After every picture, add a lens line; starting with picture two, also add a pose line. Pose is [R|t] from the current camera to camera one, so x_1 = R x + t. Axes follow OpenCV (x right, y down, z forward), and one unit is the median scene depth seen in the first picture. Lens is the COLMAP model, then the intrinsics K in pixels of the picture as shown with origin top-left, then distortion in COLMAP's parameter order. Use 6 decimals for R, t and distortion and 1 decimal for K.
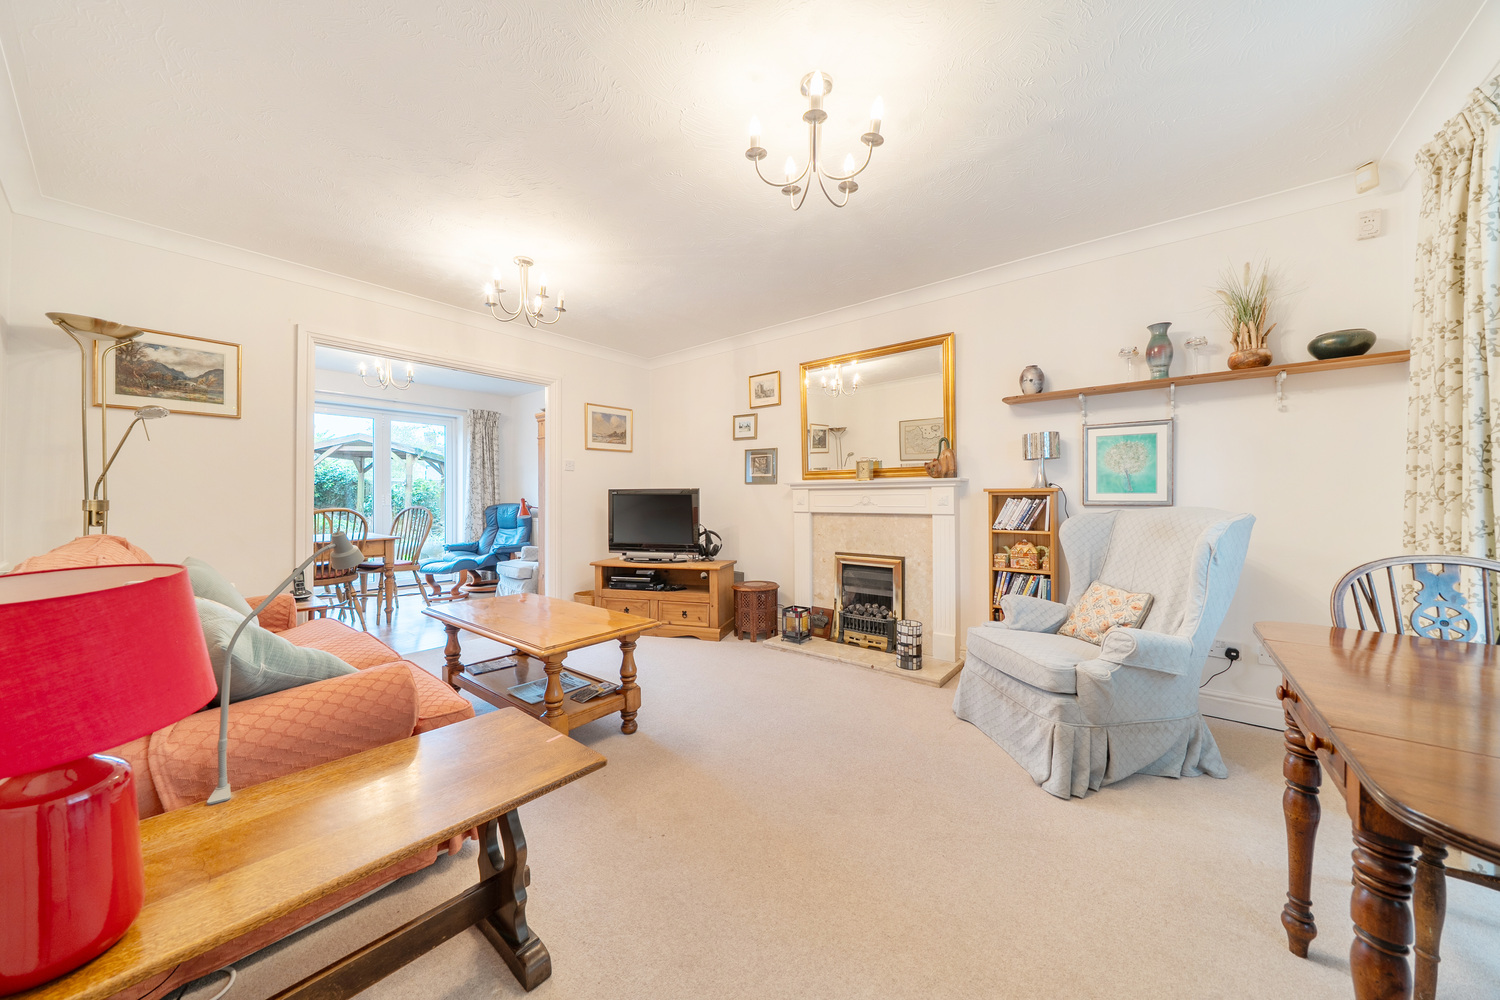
lens RADIAL K [[504.5, 0, 742.4], [0, 504.5, 494.6], [0, 0, 1]] dist [-0.006917, -0.000047]
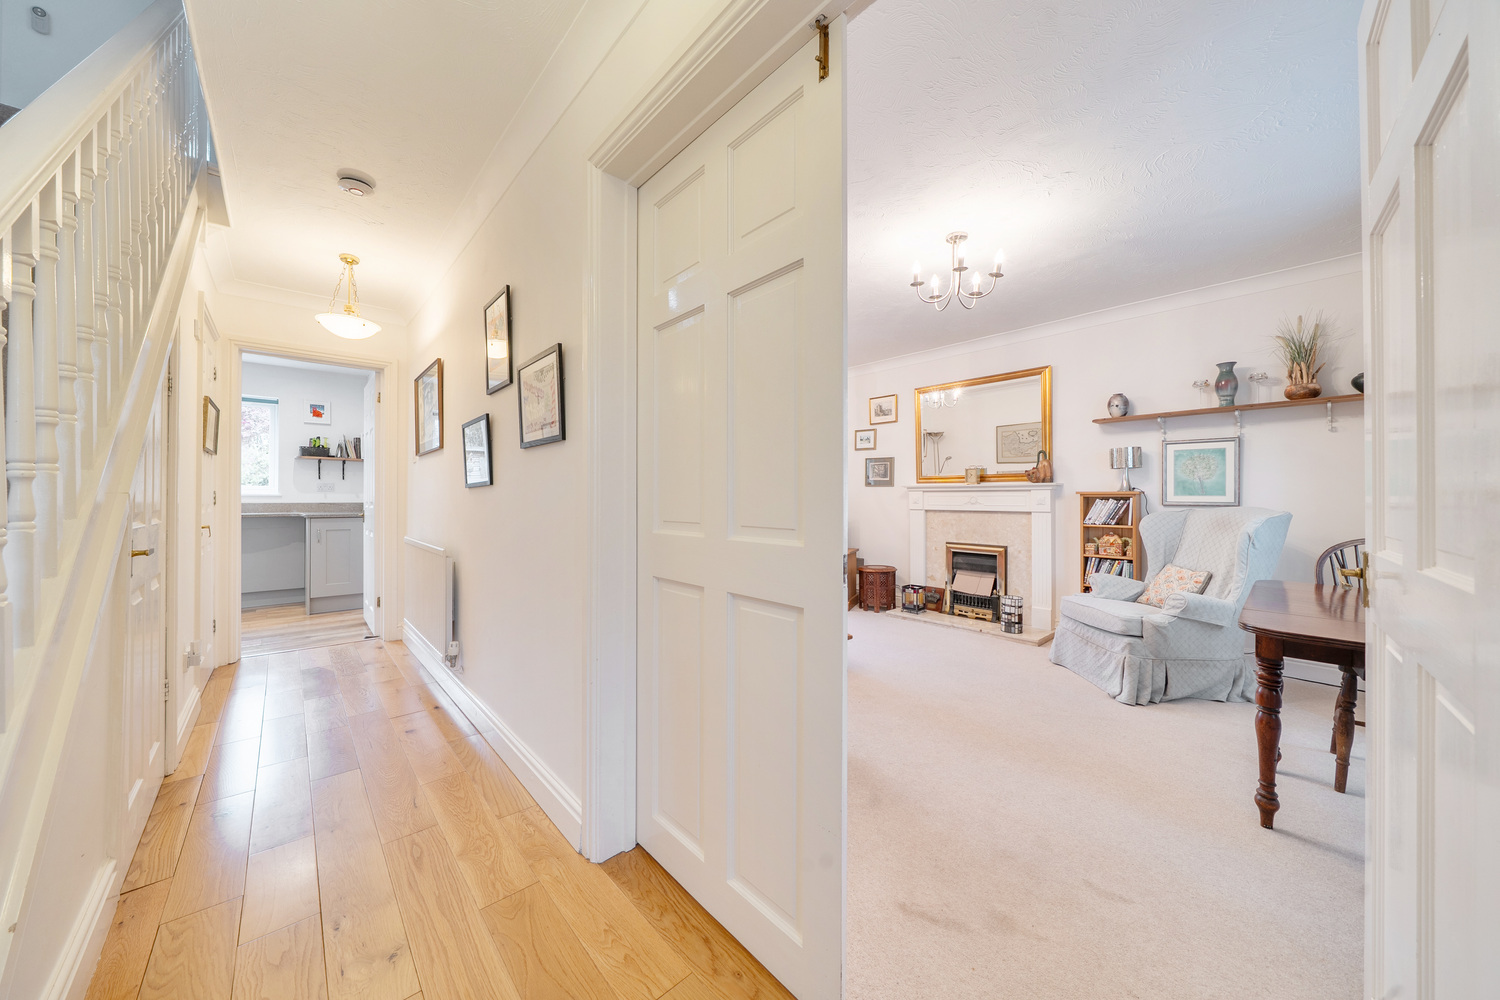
lens RADIAL K [[504.5, 0, 736.2], [0, 504.5, 494.4], [0, 0, 1]] dist [-0.006917, -0.000047]
pose [[0.986883, 0.003442, -0.161401, -0.137545], [-0.003187, 0.999993, 0.001839, -0.003849], [0.161406, -0.001301, 0.986887, -0.332145]]
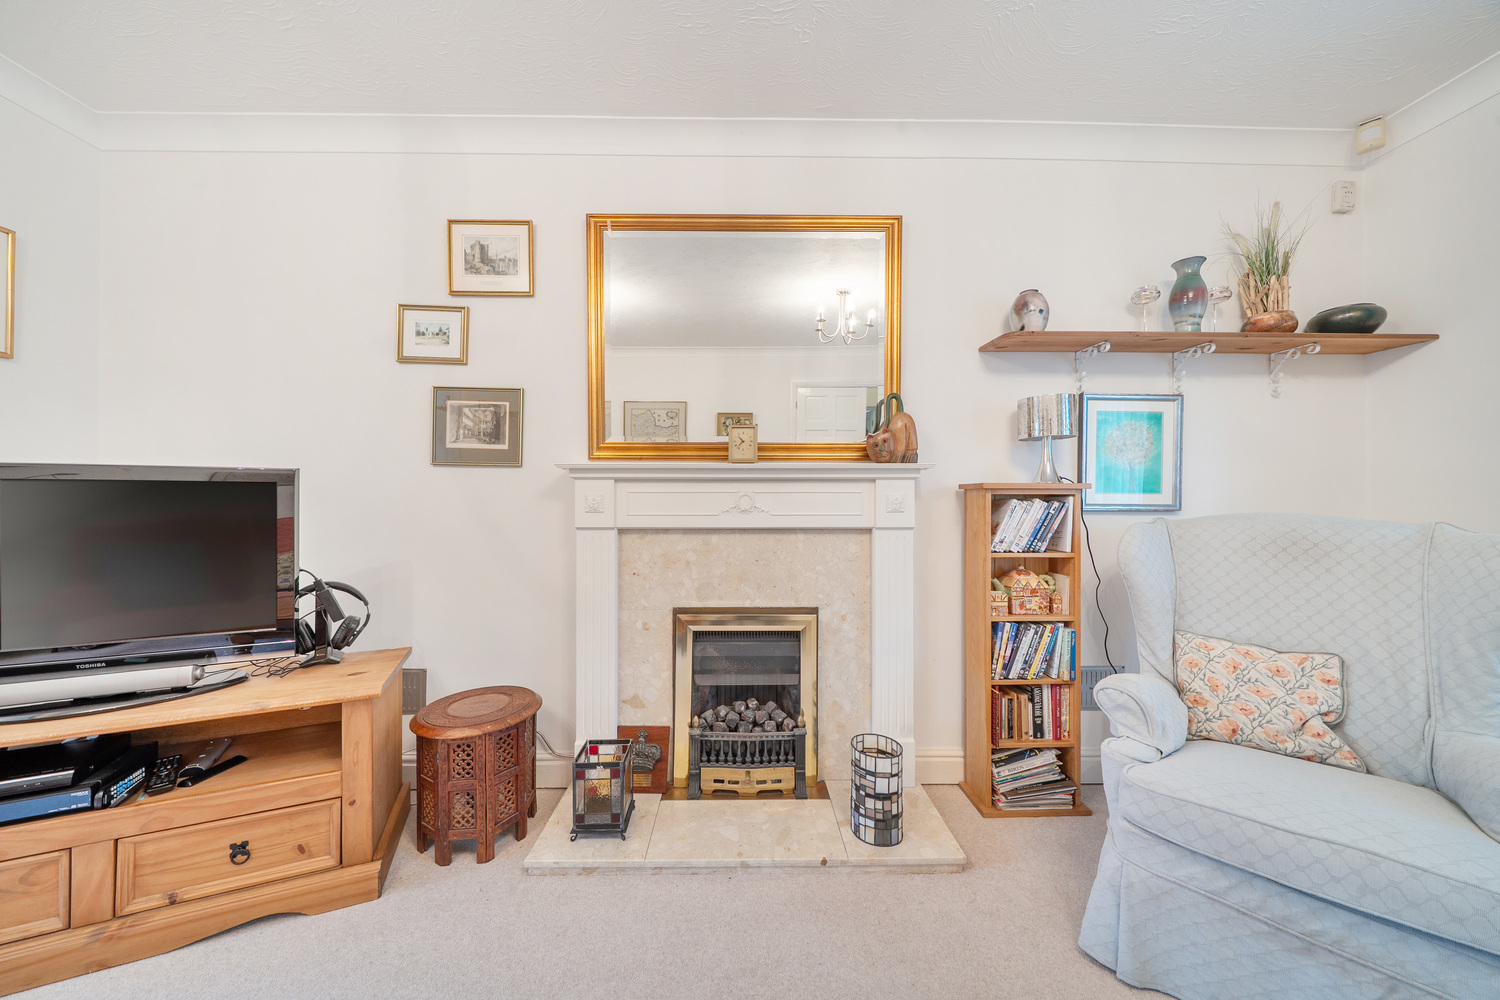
lens RADIAL K [[504.5, 0, 742.6], [0, 504.5, 500.2], [0, 0, 1]] dist [-0.006917, -0.000047]
pose [[0.763113, 0.008425, 0.646210, -0.091069], [-0.008024, 0.999961, -0.003561, 0.010998], [-0.646215, -0.002468, 0.763151, 0.641385]]
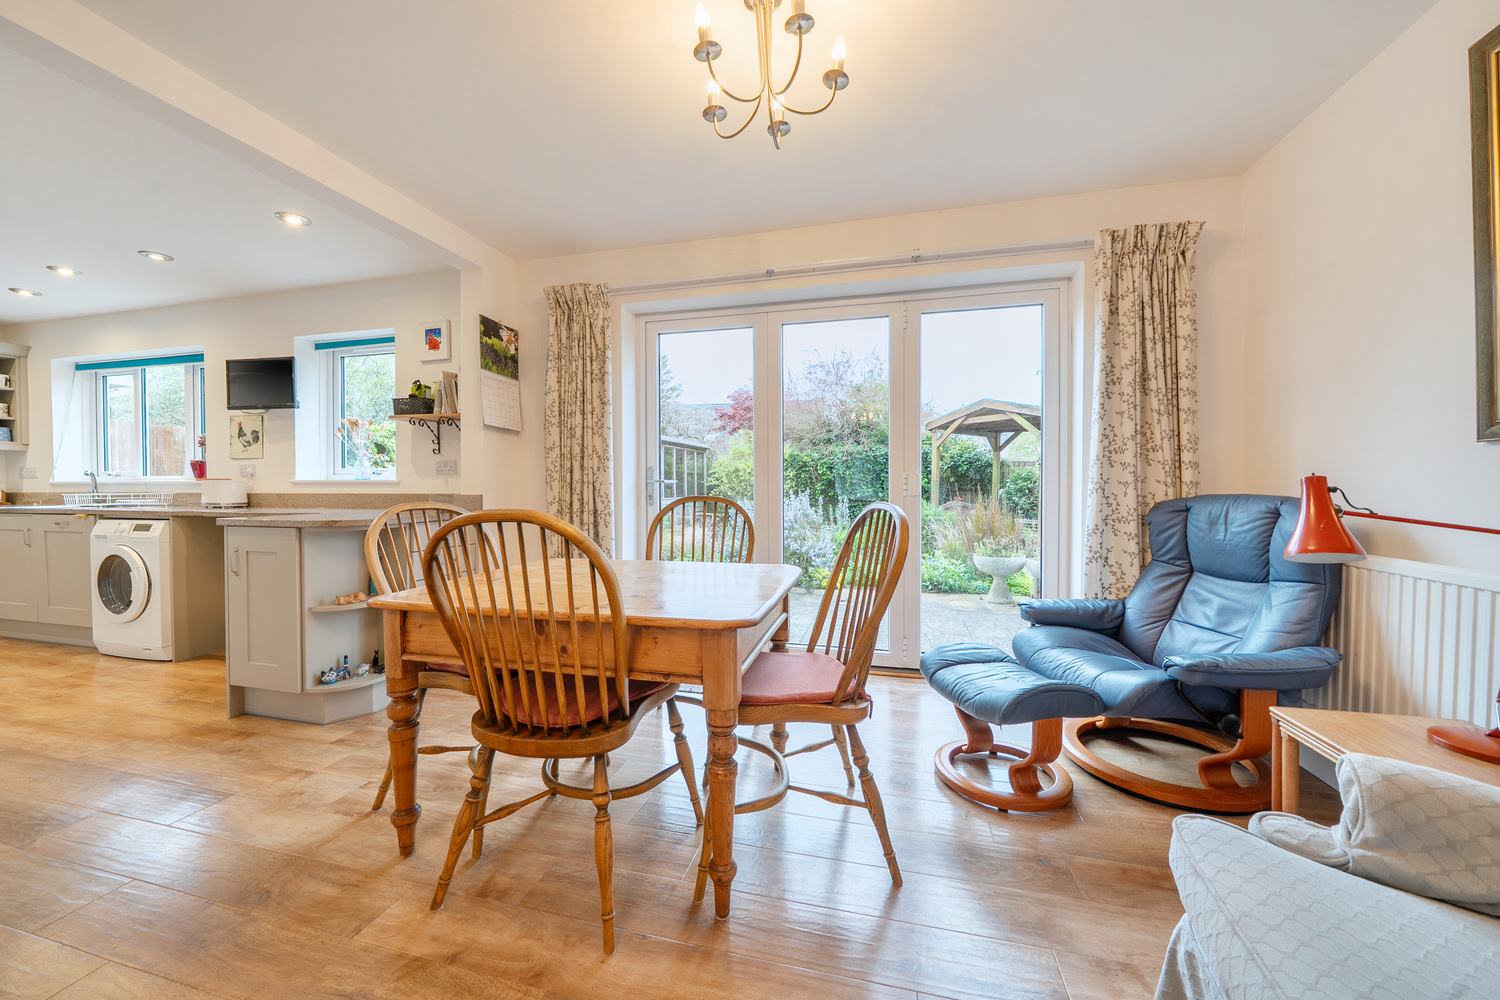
lens RADIAL K [[504.5, 0, 747.7], [0, 504.5, 494.4], [0, 0, 1]] dist [-0.006917, -0.000047]
pose [[0.389903, 0.021070, -0.920615, -0.585880], [0.008450, 0.999614, 0.026457, 0.012982], [0.920817, -0.018095, 0.389575, 1.195338]]
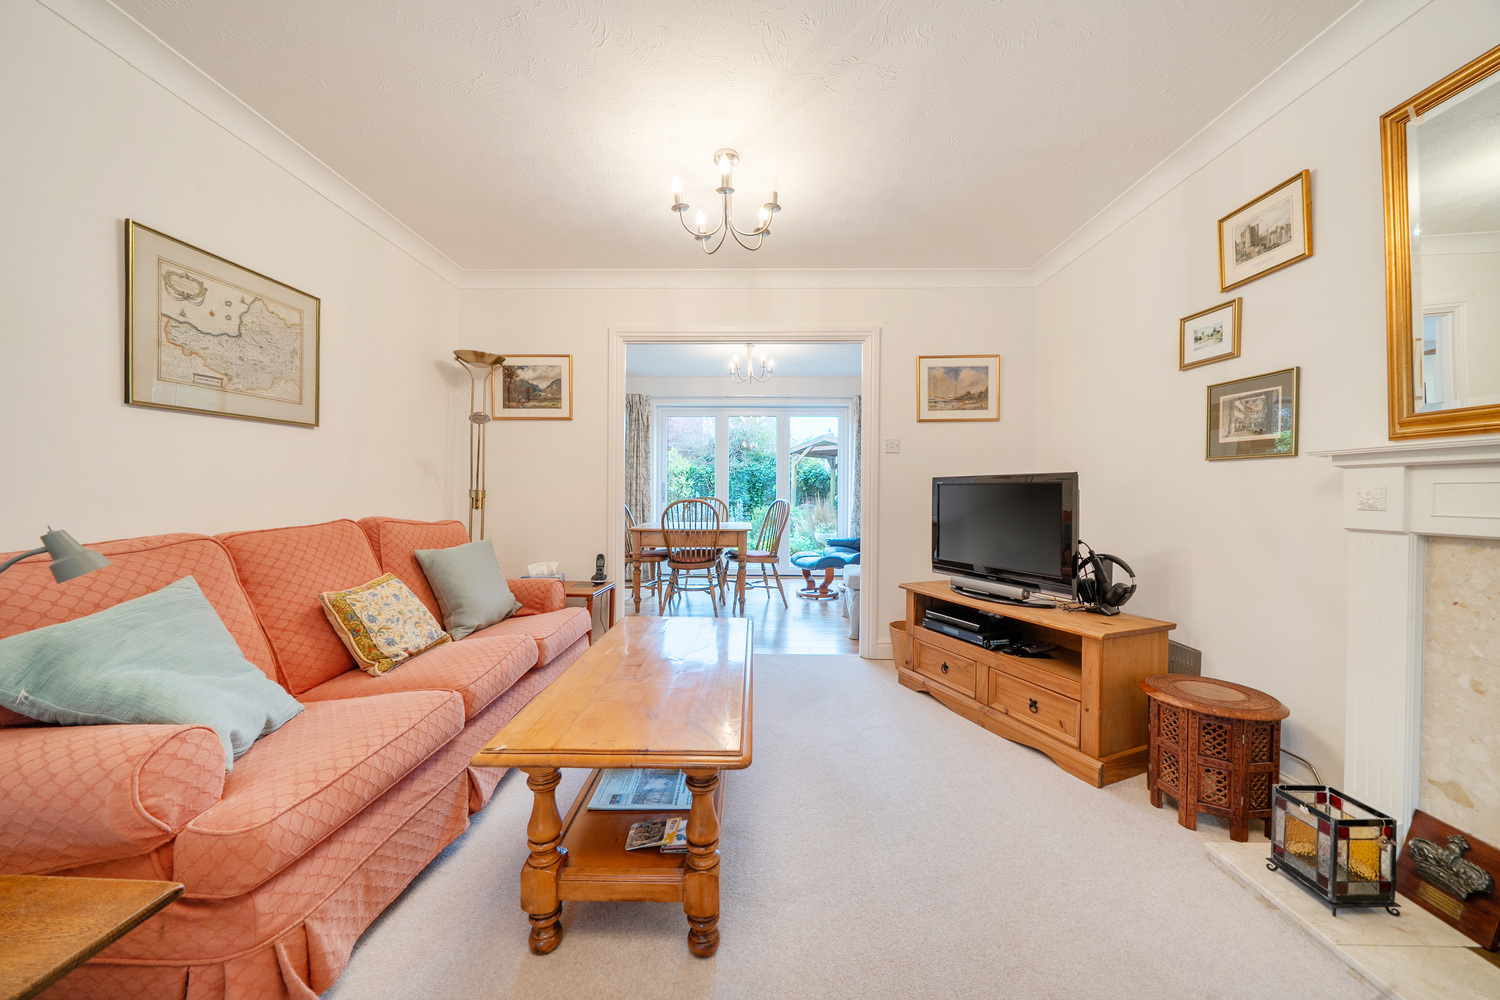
lens RADIAL K [[504.5, 0, 749.5], [0, 504.5, 497.0], [0, 0, 1]] dist [-0.006917, -0.000047]
pose [[0.622947, 0.012924, -0.782157, 0.133535], [-0.000282, 0.999867, 0.016297, 0.006044], [0.782264, -0.009932, 0.622868, 0.502701]]
